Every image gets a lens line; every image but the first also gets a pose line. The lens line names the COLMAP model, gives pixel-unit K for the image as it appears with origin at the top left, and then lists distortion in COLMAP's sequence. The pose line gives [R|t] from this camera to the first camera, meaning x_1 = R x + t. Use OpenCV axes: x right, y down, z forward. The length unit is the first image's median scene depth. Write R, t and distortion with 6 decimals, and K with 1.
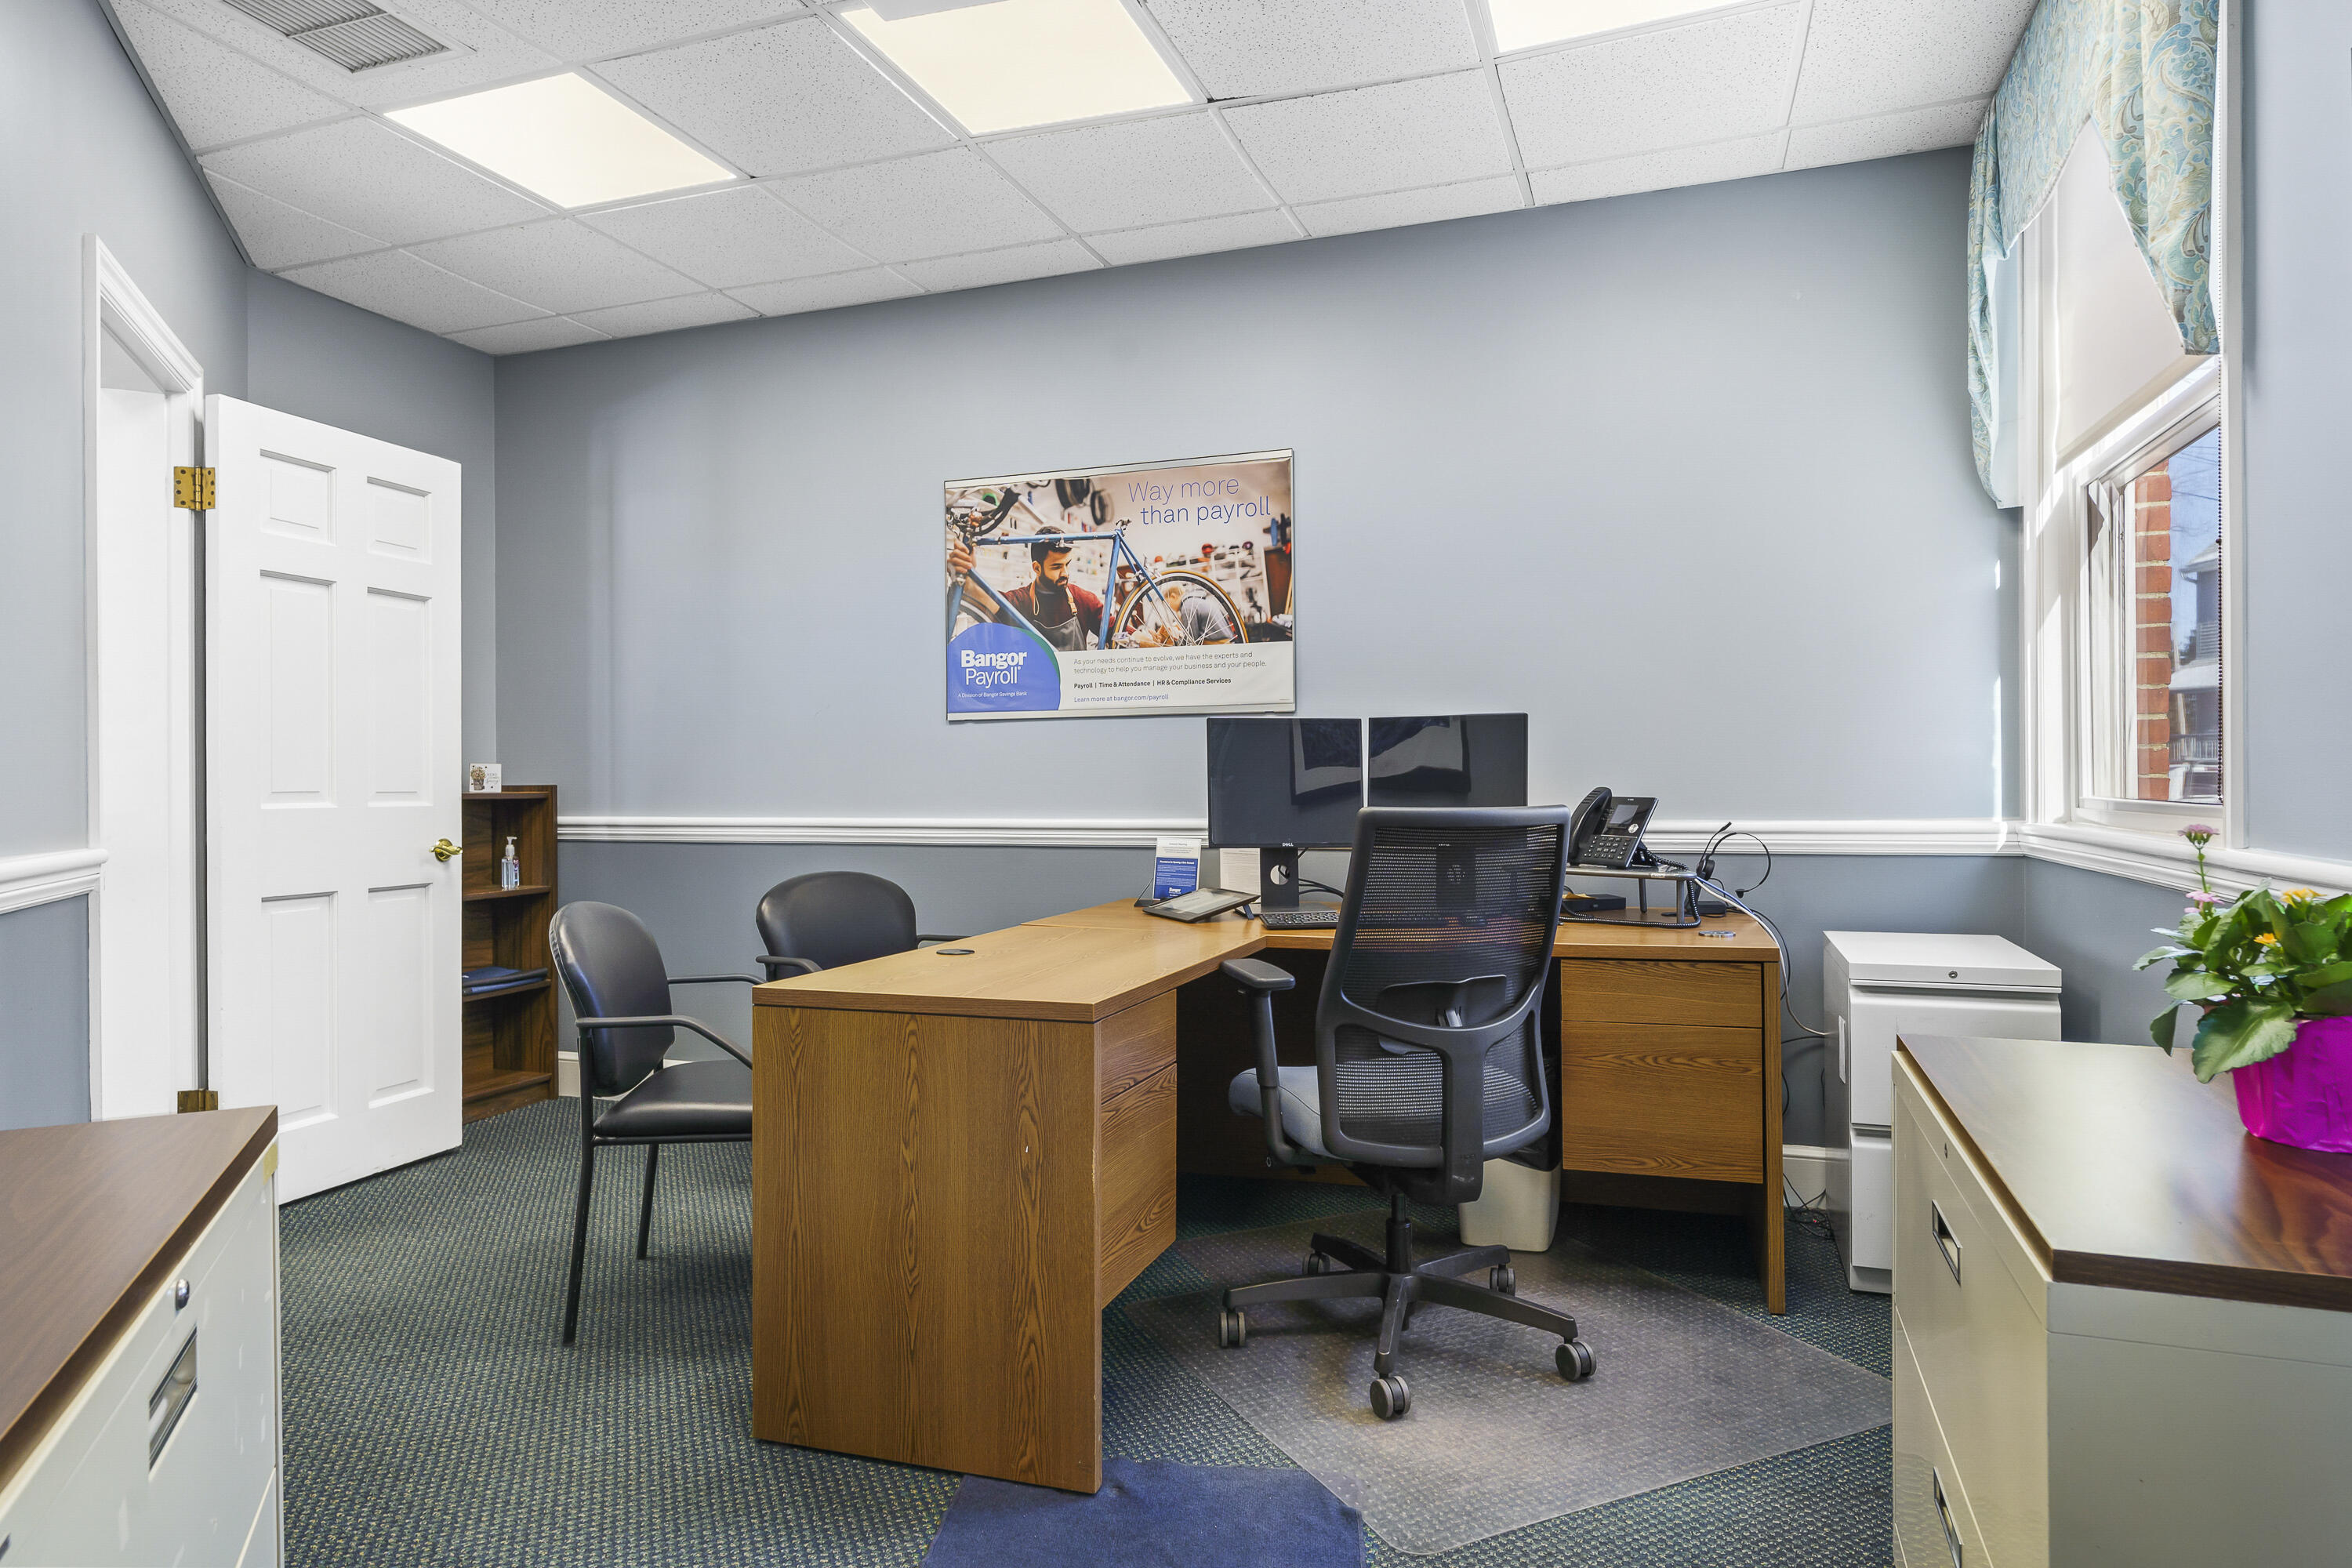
lens RADIAL K [[1419.8, 0, 1176.0], [0, 1419.8, 784.0], [0, 0, 1]] dist [-0.001282, 0.000024]
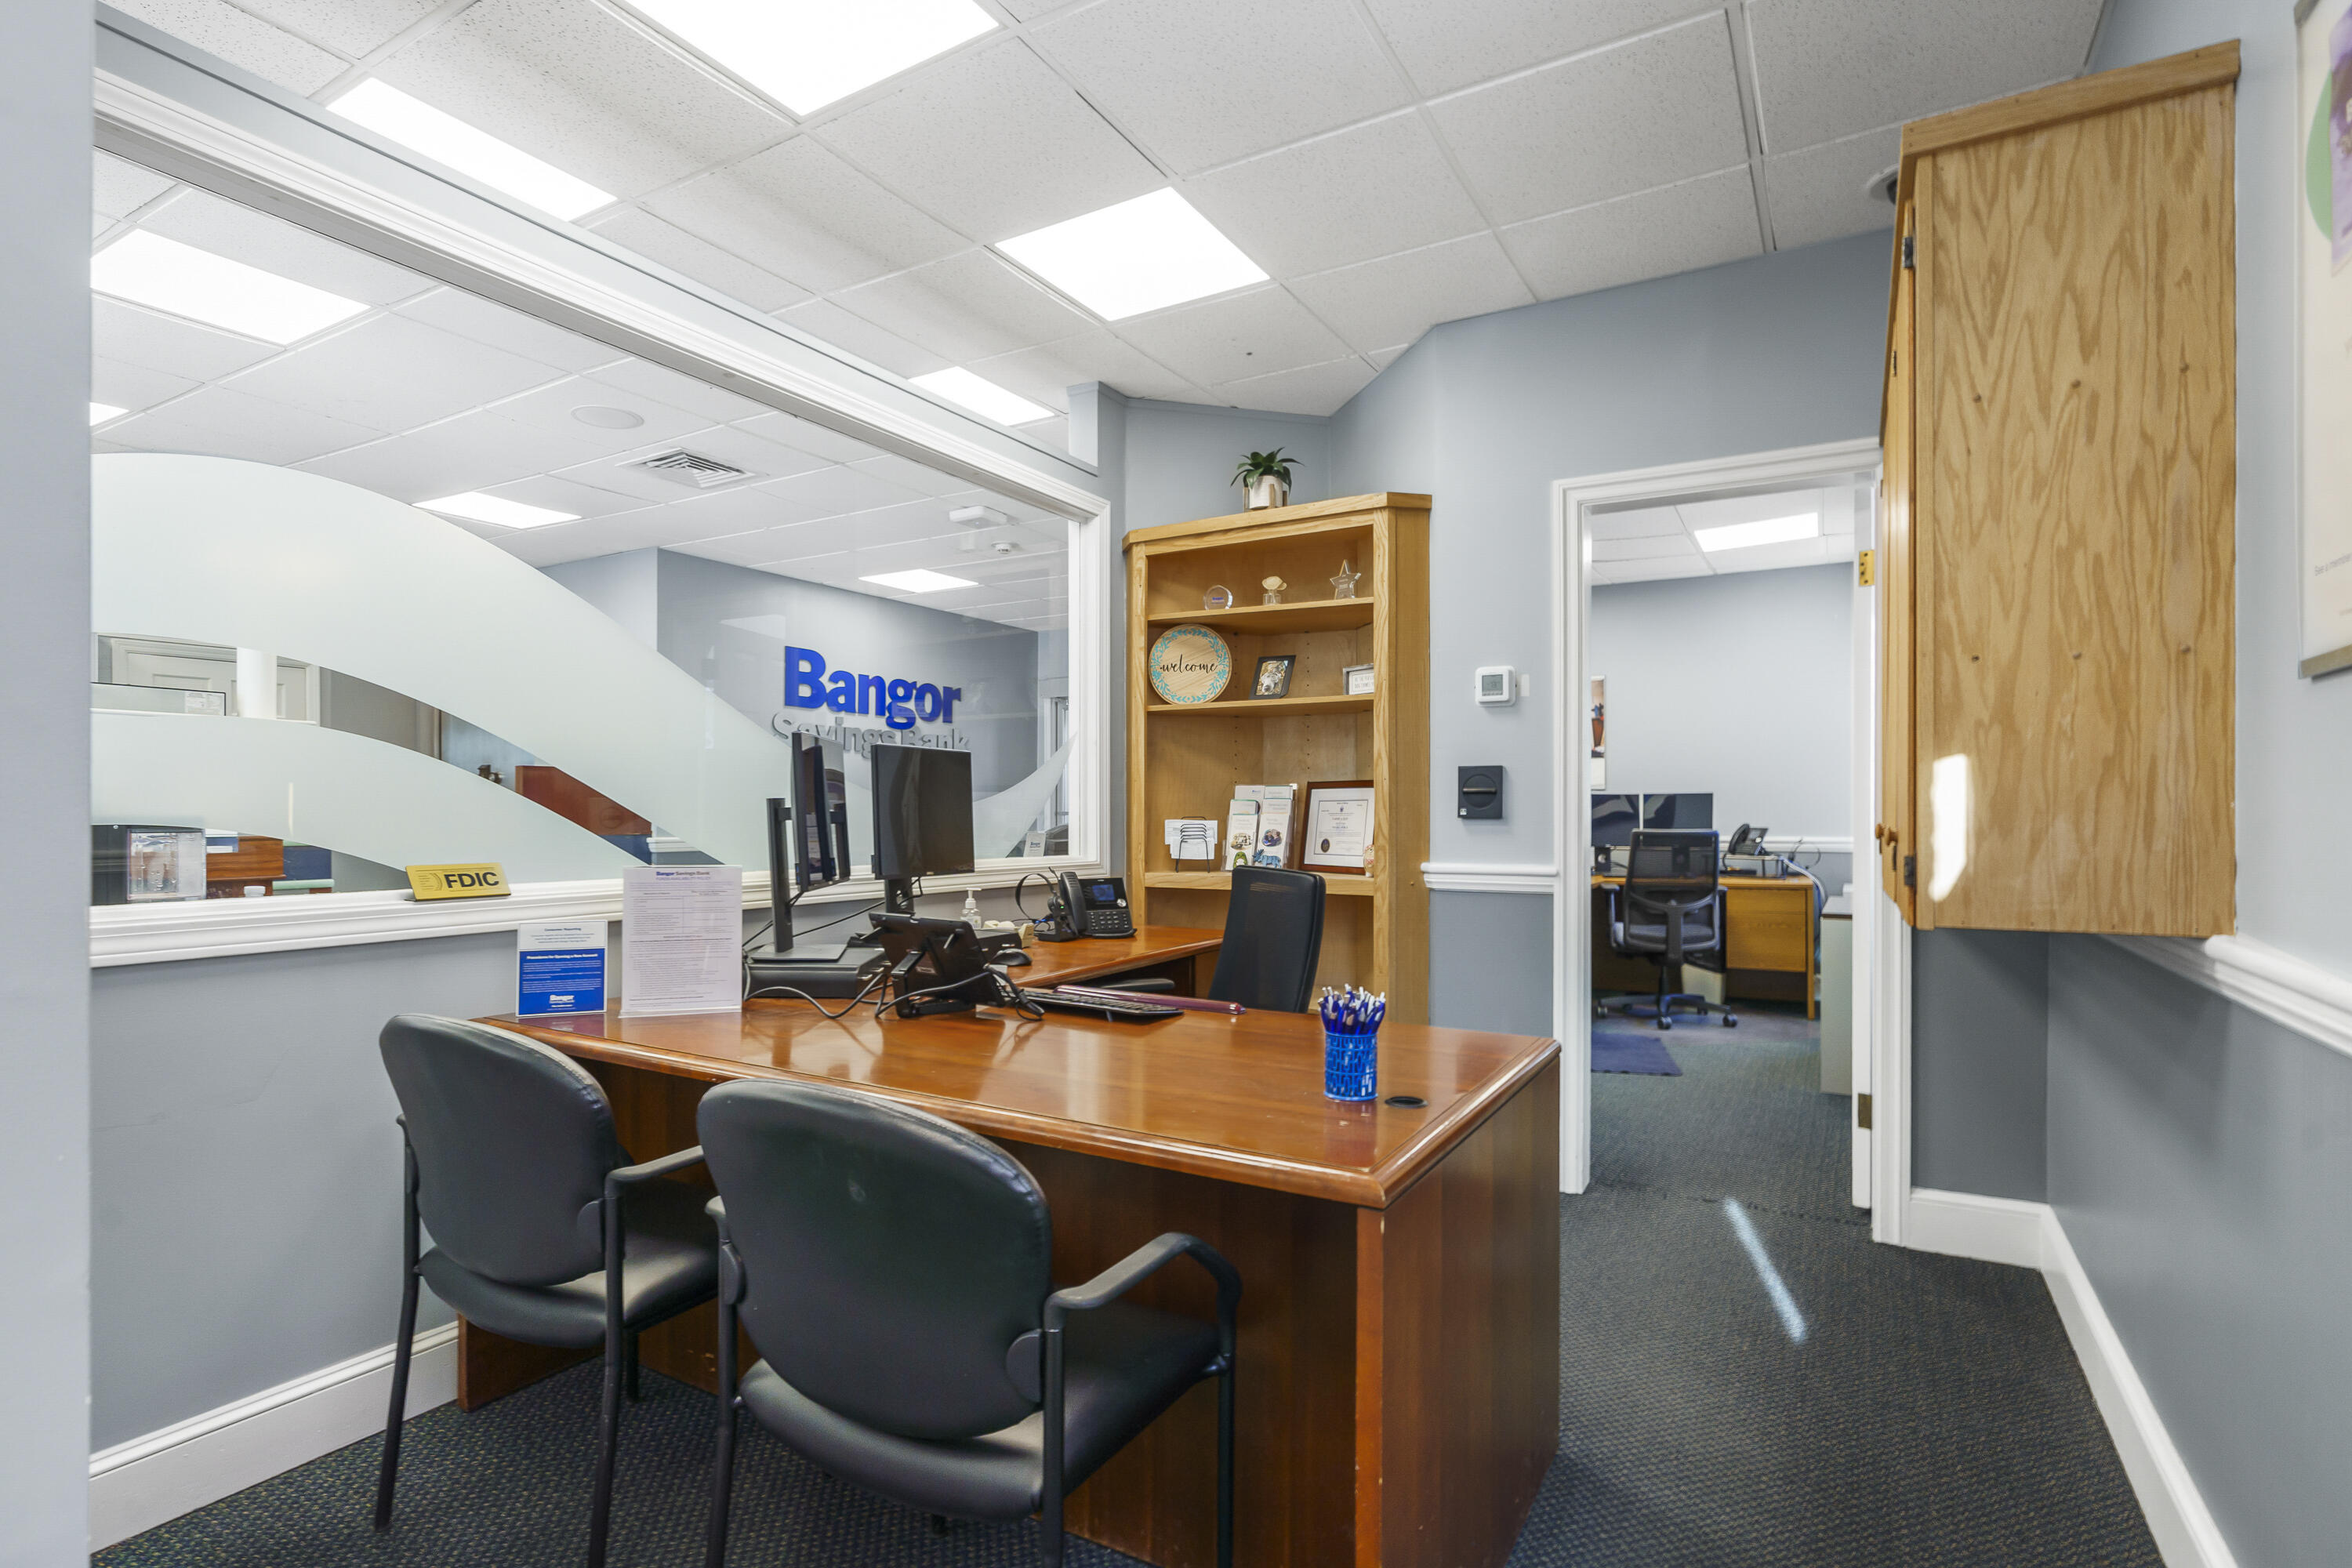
lens RADIAL K [[1153.5, 0, 1176.0], [0, 1153.5, 784.0], [0, 0, 1]] dist [0.000476, 0.000265]
pose [[0.982379, 0.008134, -0.186724, -0.292805], [-0.012272, 0.999704, -0.021016, -0.011090], [0.186497, 0.022937, 0.982188, -1.136265]]
